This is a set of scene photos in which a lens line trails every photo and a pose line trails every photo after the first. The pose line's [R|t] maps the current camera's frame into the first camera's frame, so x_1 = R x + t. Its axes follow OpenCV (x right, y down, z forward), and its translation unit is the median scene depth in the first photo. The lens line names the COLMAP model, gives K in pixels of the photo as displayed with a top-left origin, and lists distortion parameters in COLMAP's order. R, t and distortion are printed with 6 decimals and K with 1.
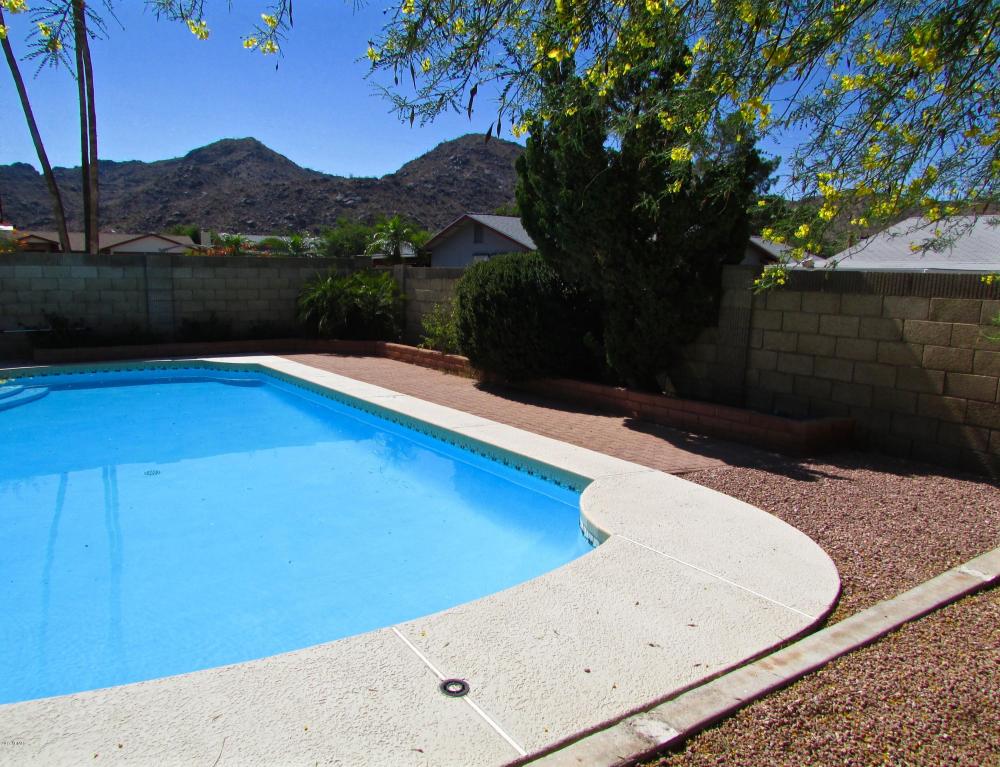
lens RADIAL K [[733.4, 0, 495.4], [0, 733.4, 378.4], [0, 0, 1]] dist [-0.054321, -0.001966]
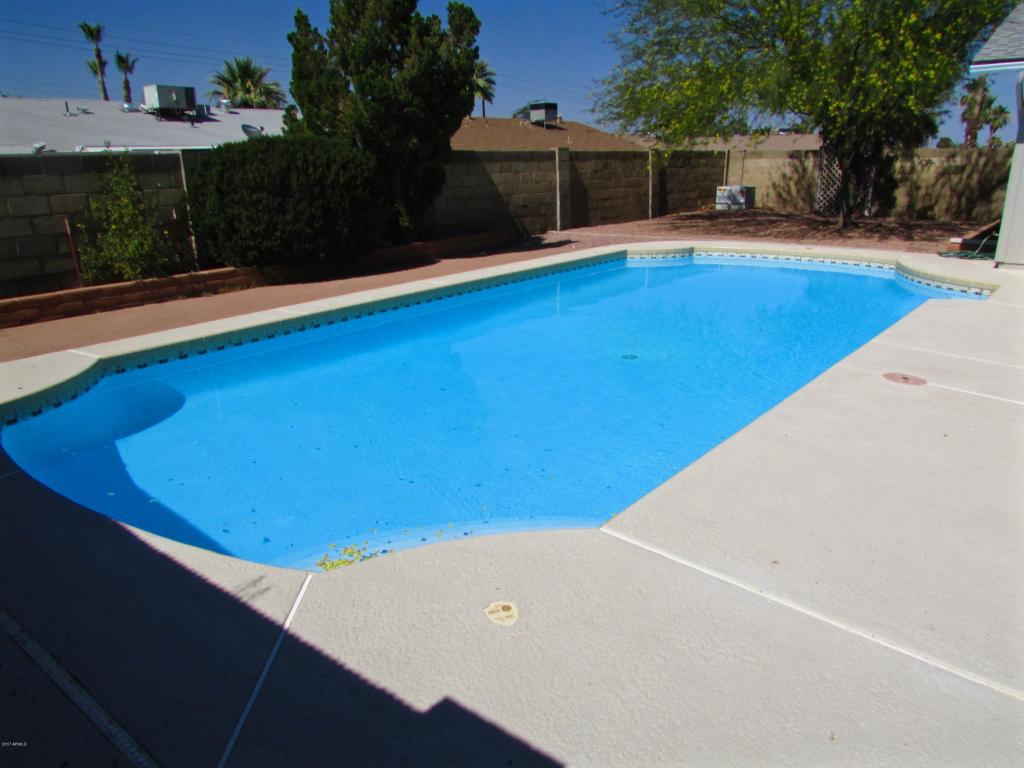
lens RADIAL K [[739.1, 0, 514.3], [0, 739.1, 382.6], [0, 0, 1]] dist [-0.015594, 0.010599]
pose [[-0.283909, -0.290185, 0.913886, -0.779338], [0.152379, 0.927339, 0.341795, -0.120146], [-0.946666, 0.236296, -0.219062, 0.775880]]
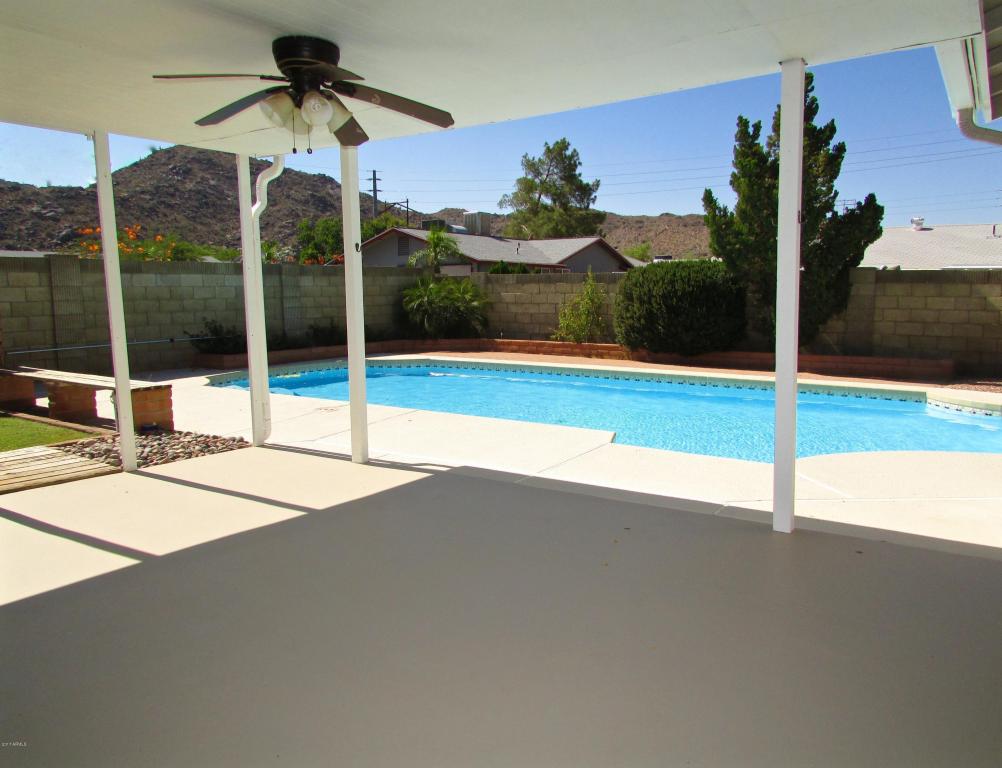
lens RADIAL K [[734.9, 0, 505.2], [0, 734.9, 390.6], [0, 0, 1]] dist [-0.054321, -0.001966]
pose [[0.934365, -0.066317, 0.350091, -0.564838], [0.067224, 0.997692, 0.009574, 0.023642], [-0.349918, 0.014589, 0.936667, -0.100640]]
